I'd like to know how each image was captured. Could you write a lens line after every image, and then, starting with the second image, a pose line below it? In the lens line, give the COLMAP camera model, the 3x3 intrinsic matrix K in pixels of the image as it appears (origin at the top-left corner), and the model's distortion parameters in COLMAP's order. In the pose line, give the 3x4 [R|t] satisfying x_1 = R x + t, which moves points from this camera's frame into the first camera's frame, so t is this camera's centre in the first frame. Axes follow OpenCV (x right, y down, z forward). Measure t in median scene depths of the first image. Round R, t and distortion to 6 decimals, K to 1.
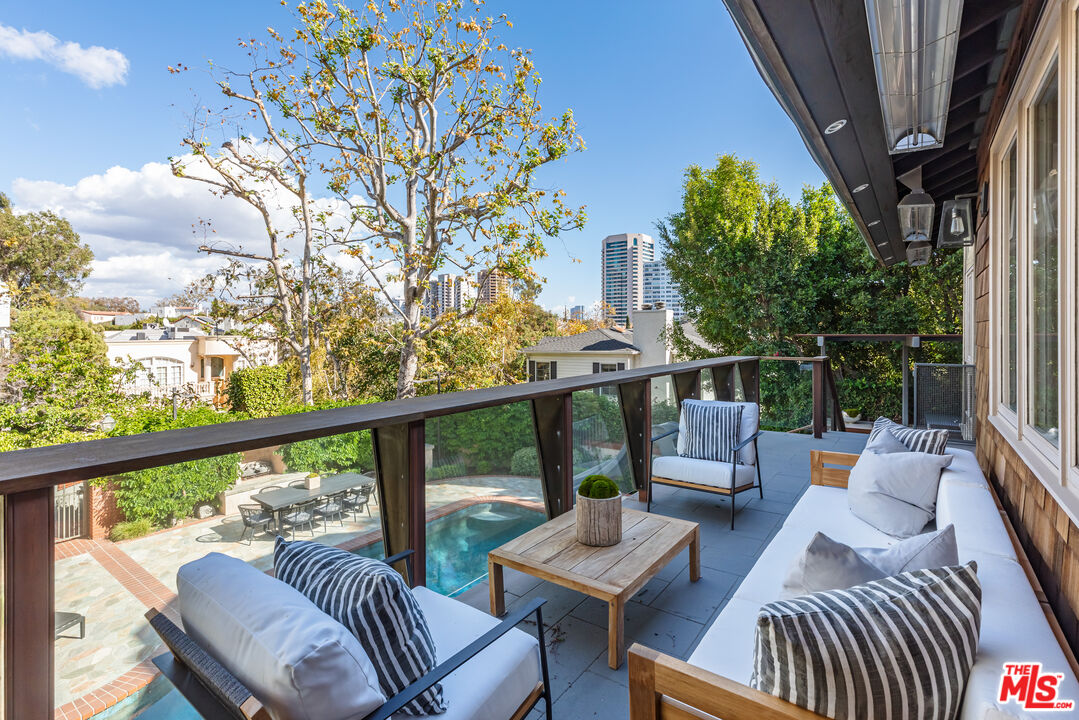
lens RADIAL K [[477.8, 0, 536.1], [0, 477.8, 349.0], [0, 0, 1]] dist [0.000547, 0.000354]
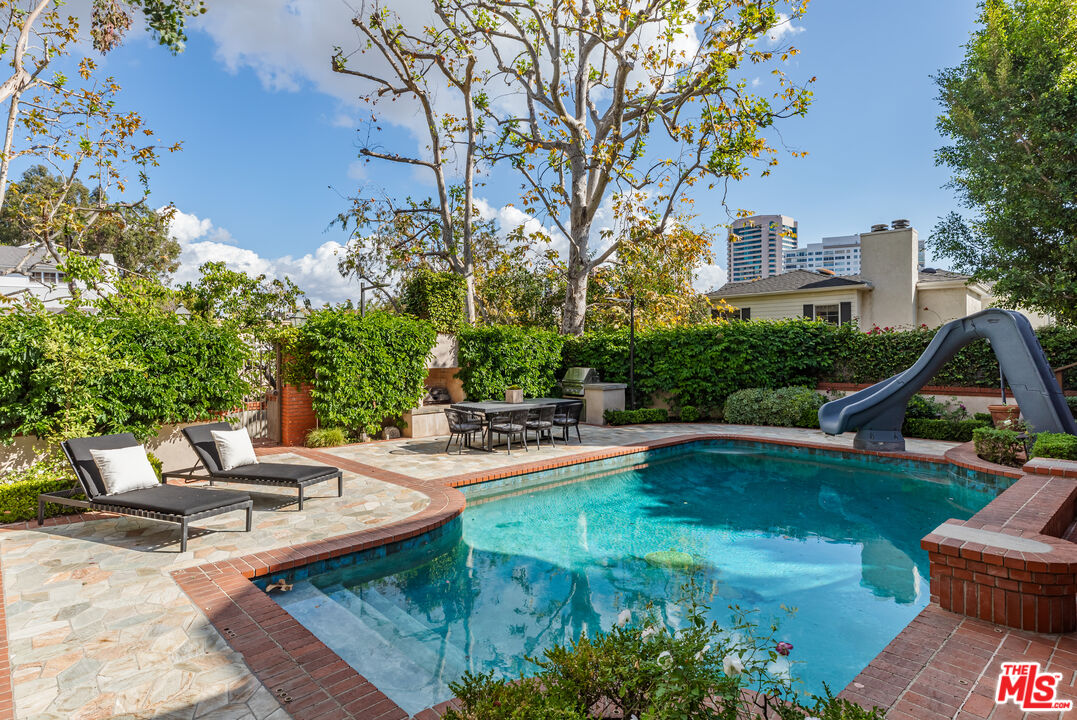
lens RADIAL K [[583.1, 0, 541.8], [0, 583.1, 362.6], [0, 0, 1]] dist [0.001136, -0.000159]
pose [[0.985122, -0.006850, -0.171718, -0.182097], [0.006227, 0.999972, -0.004171, 0.165323], [0.171741, 0.003040, 0.985137, 0.008954]]
